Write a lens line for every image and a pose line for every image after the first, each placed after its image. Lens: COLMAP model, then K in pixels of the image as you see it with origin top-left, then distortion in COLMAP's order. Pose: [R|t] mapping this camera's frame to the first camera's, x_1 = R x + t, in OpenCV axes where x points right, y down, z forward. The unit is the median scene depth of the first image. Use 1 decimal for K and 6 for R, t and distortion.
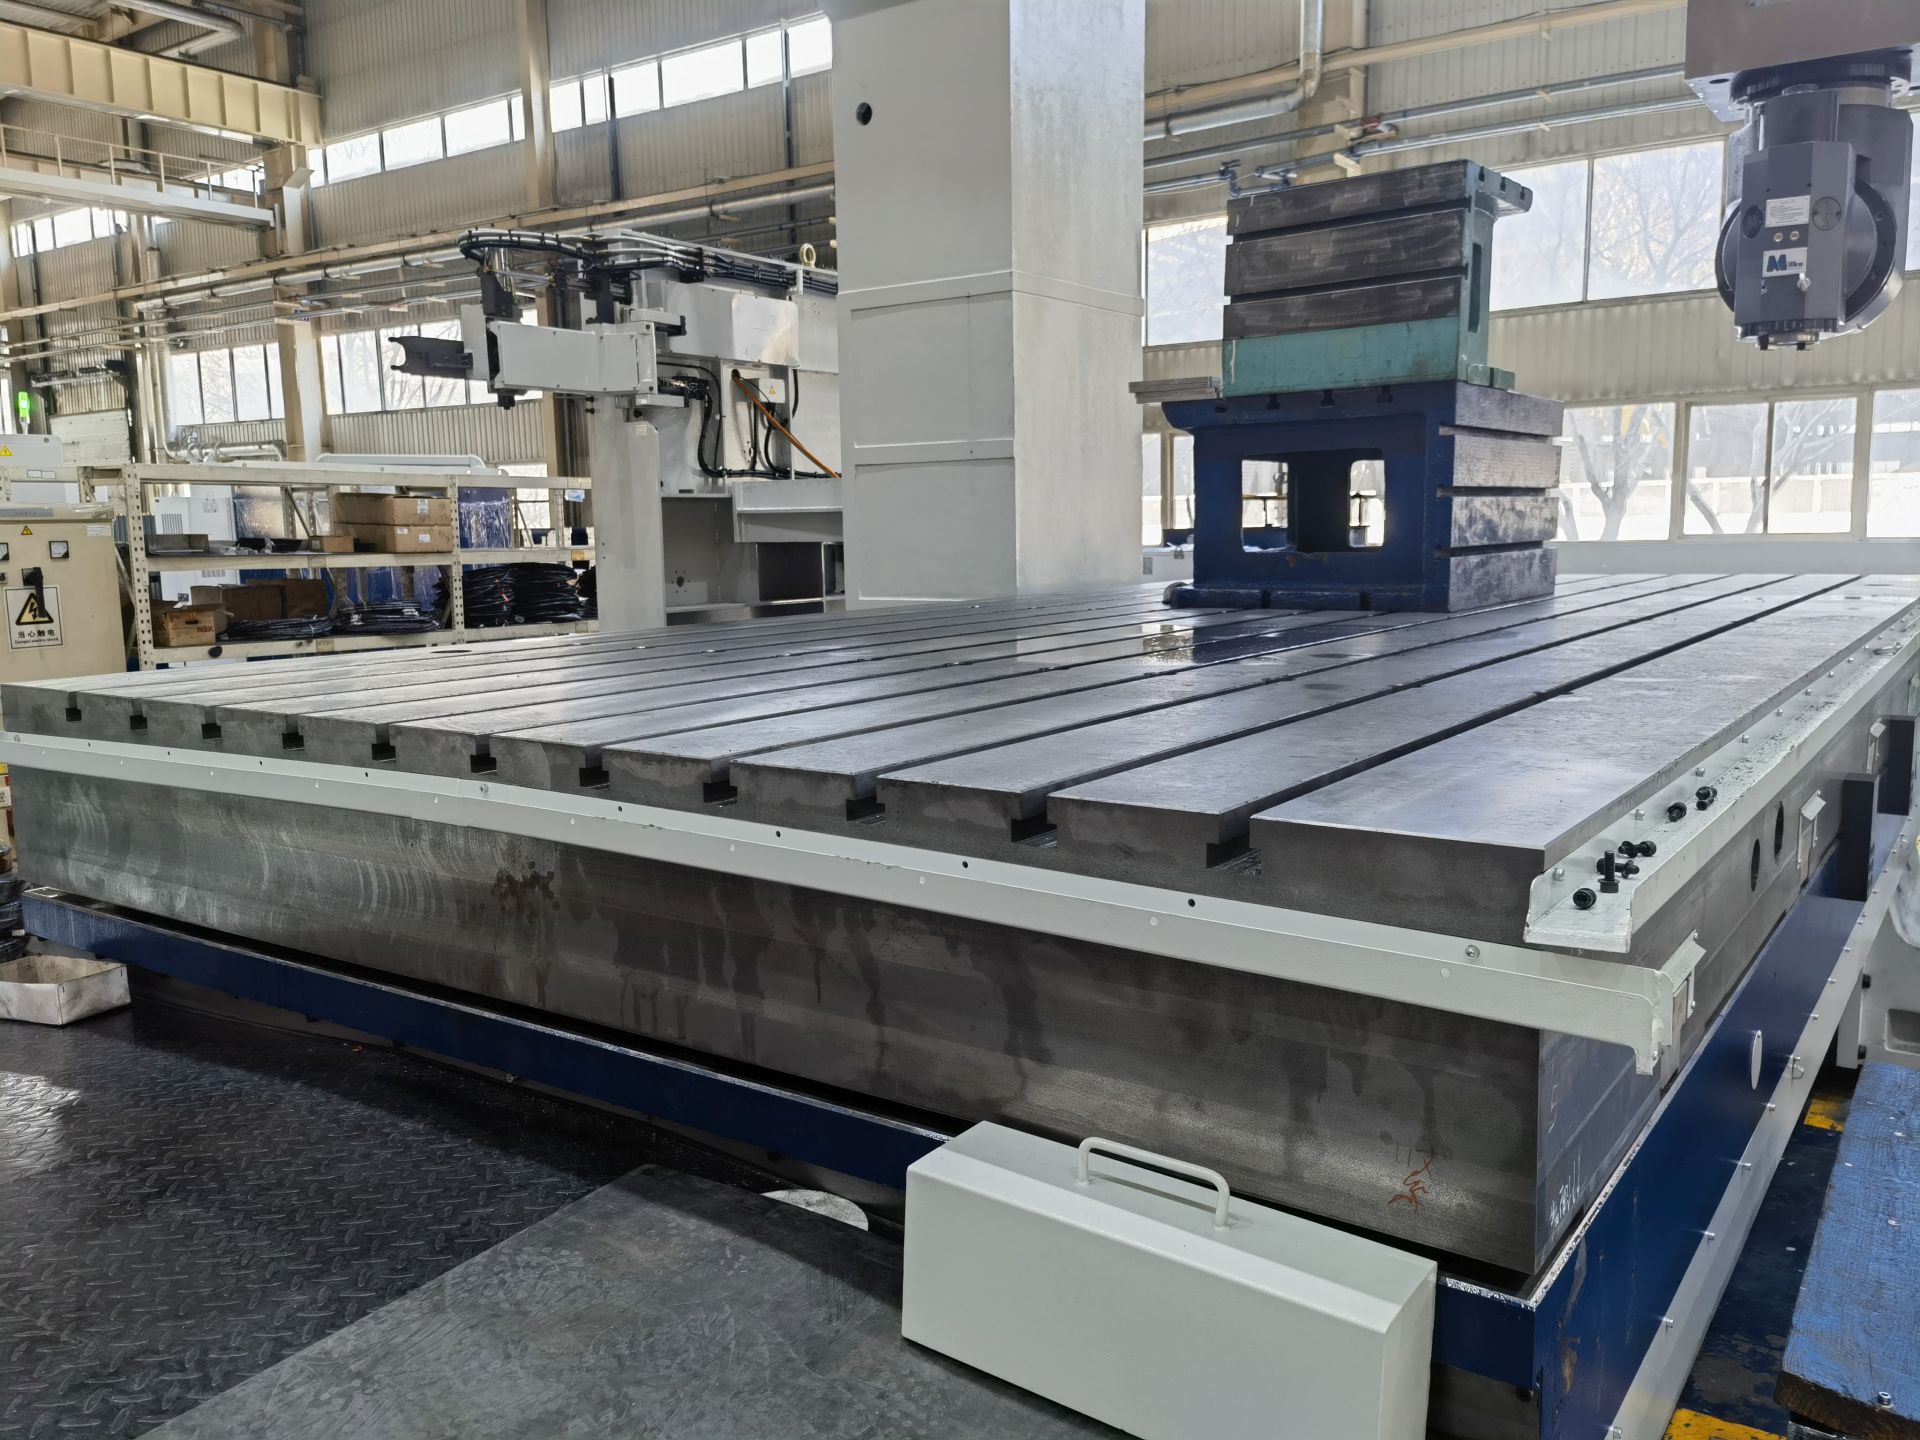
lens RADIAL K [[1487.5, 0, 967.0], [0, 1487.5, 726.3], [0, 0, 1]] dist [0.170237, -0.206970]
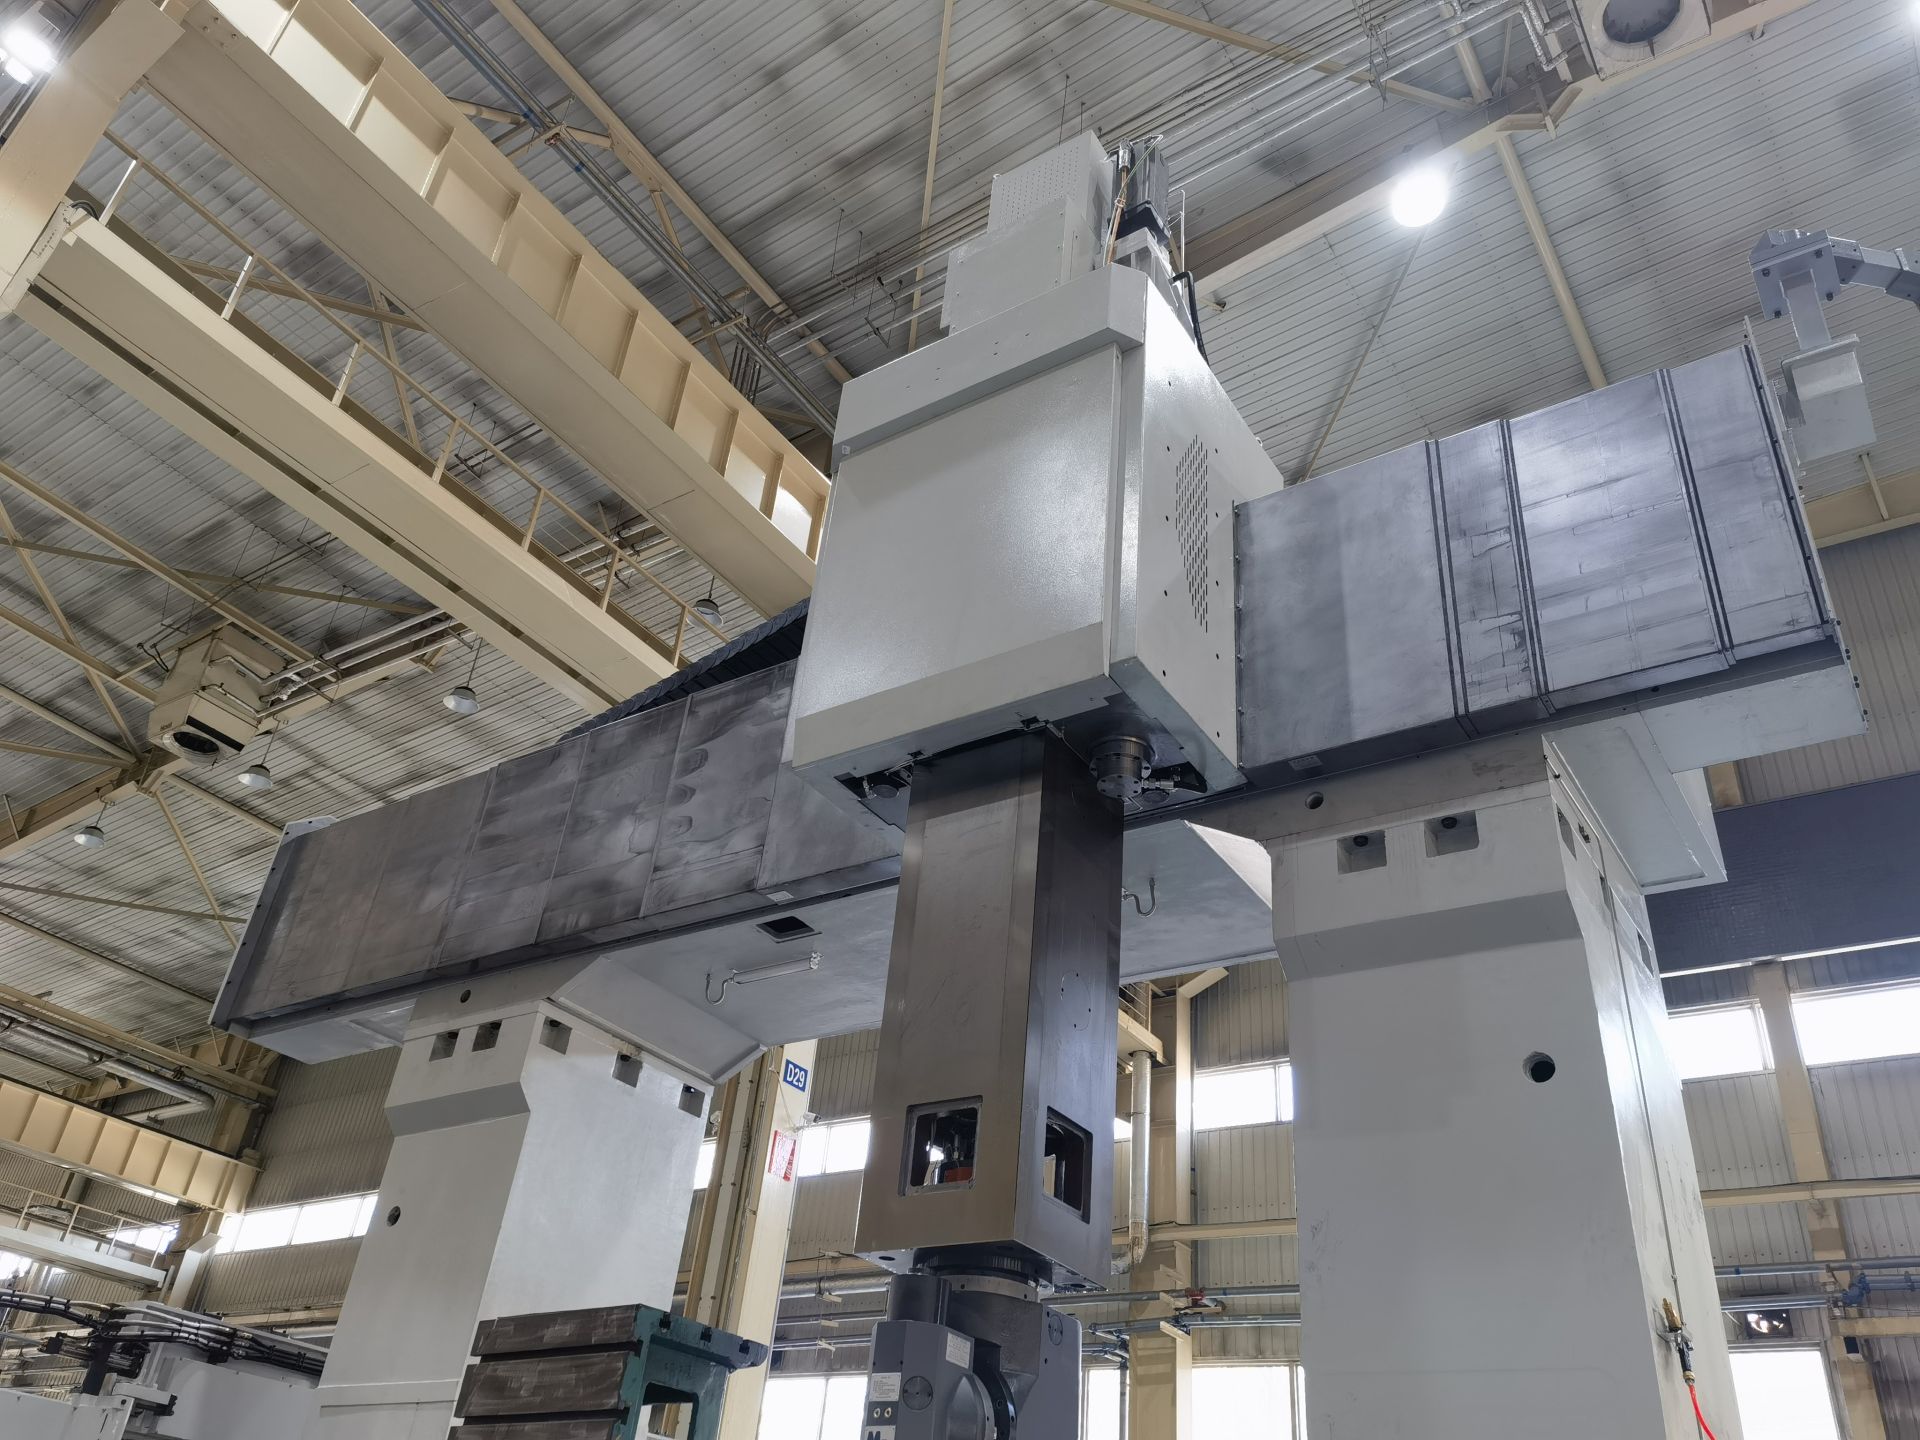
lens RADIAL K [[1487.5, 0, 967.0], [0, 1487.5, 726.3], [0, 0, 1]] dist [0.170237, -0.206970]
pose [[0.994259, 0.103802, -0.025956, 0.076333], [-0.095463, 0.751024, -0.653337, 0.000733], [-0.048324, 0.652064, 0.756622, -0.013469]]
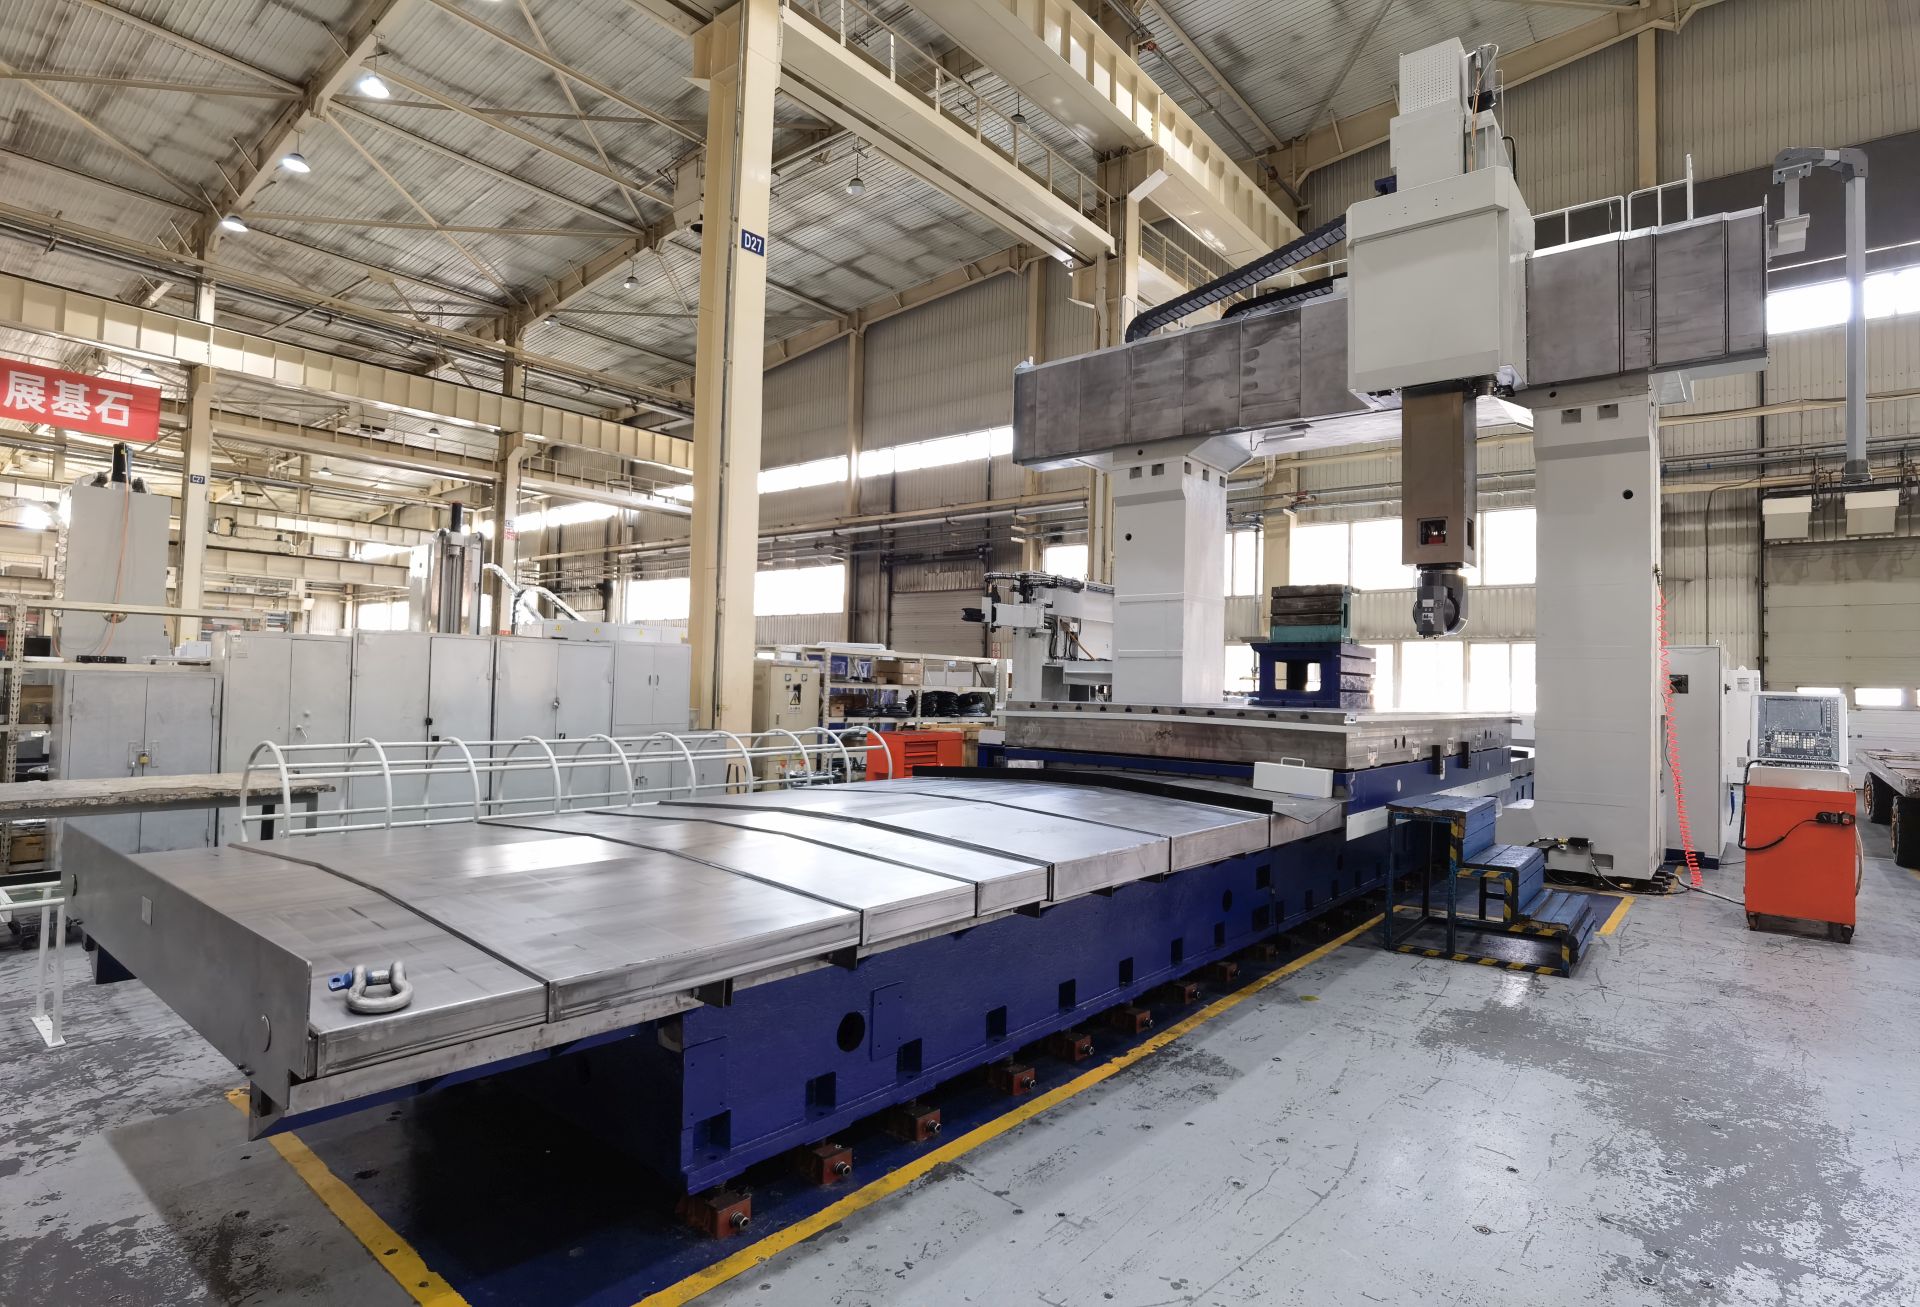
lens RADIAL K [[1006.0, 0, 960.0], [0, 1006.0, 653.5], [0, 0, 1]] dist [-0.061895, 0.032820]
pose [[0.996695, 0.041034, -0.070105, -0.057096], [-0.052430, 0.984159, -0.169359, 0.034031], [0.062045, 0.172475, 0.983058, -0.192148]]
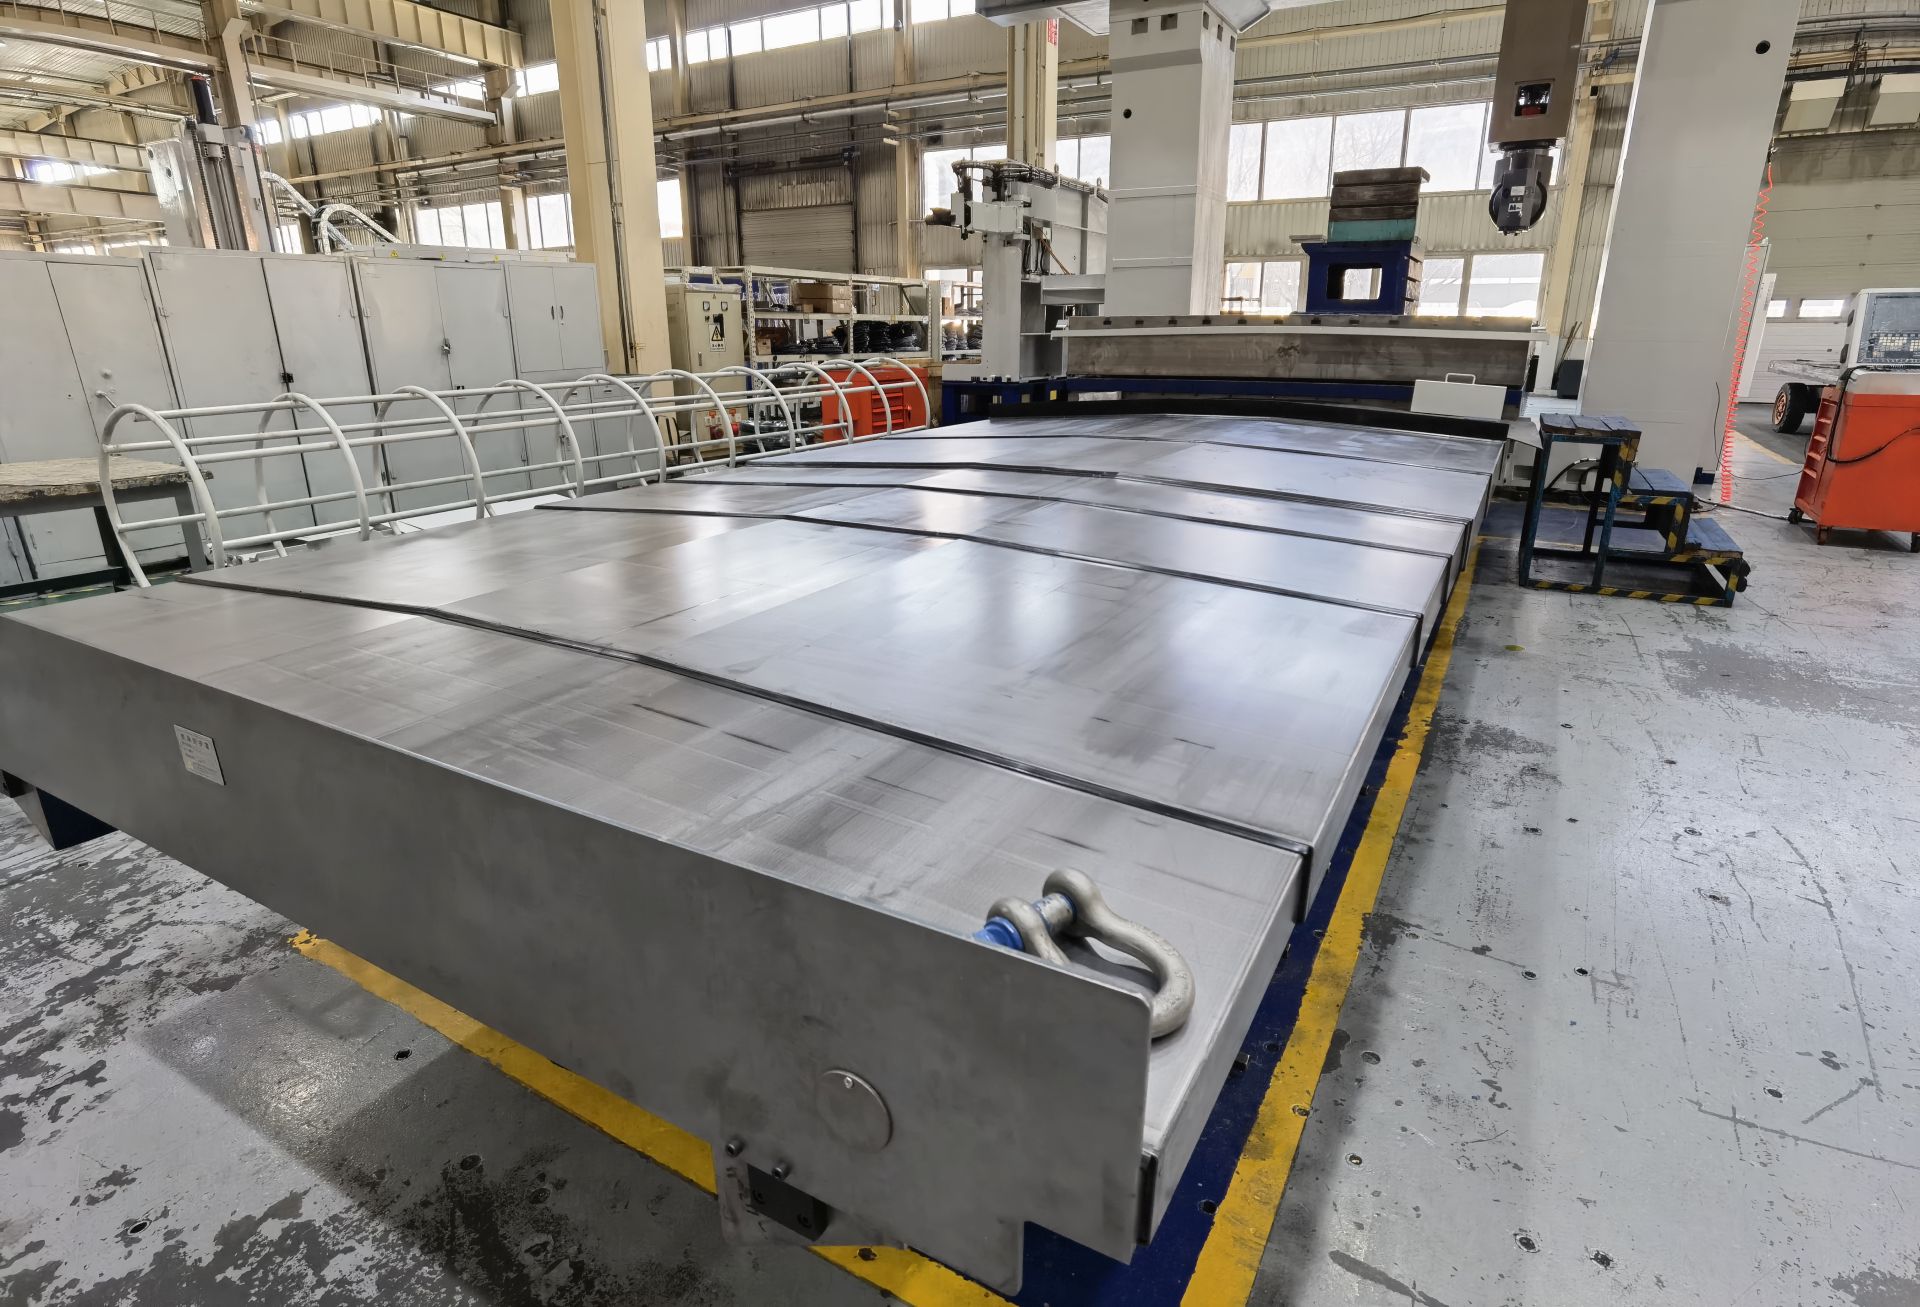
lens RADIAL K [[1006.0, 0, 960.0], [0, 1006.0, 653.5], [0, 0, 1]] dist [-0.061895, 0.032820]
pose [[0.995057, -0.017505, 0.097751, -0.114209], [0.000088, 0.984495, 0.175410, 0.034548], [-0.099306, -0.174535, 0.979631, -0.143159]]
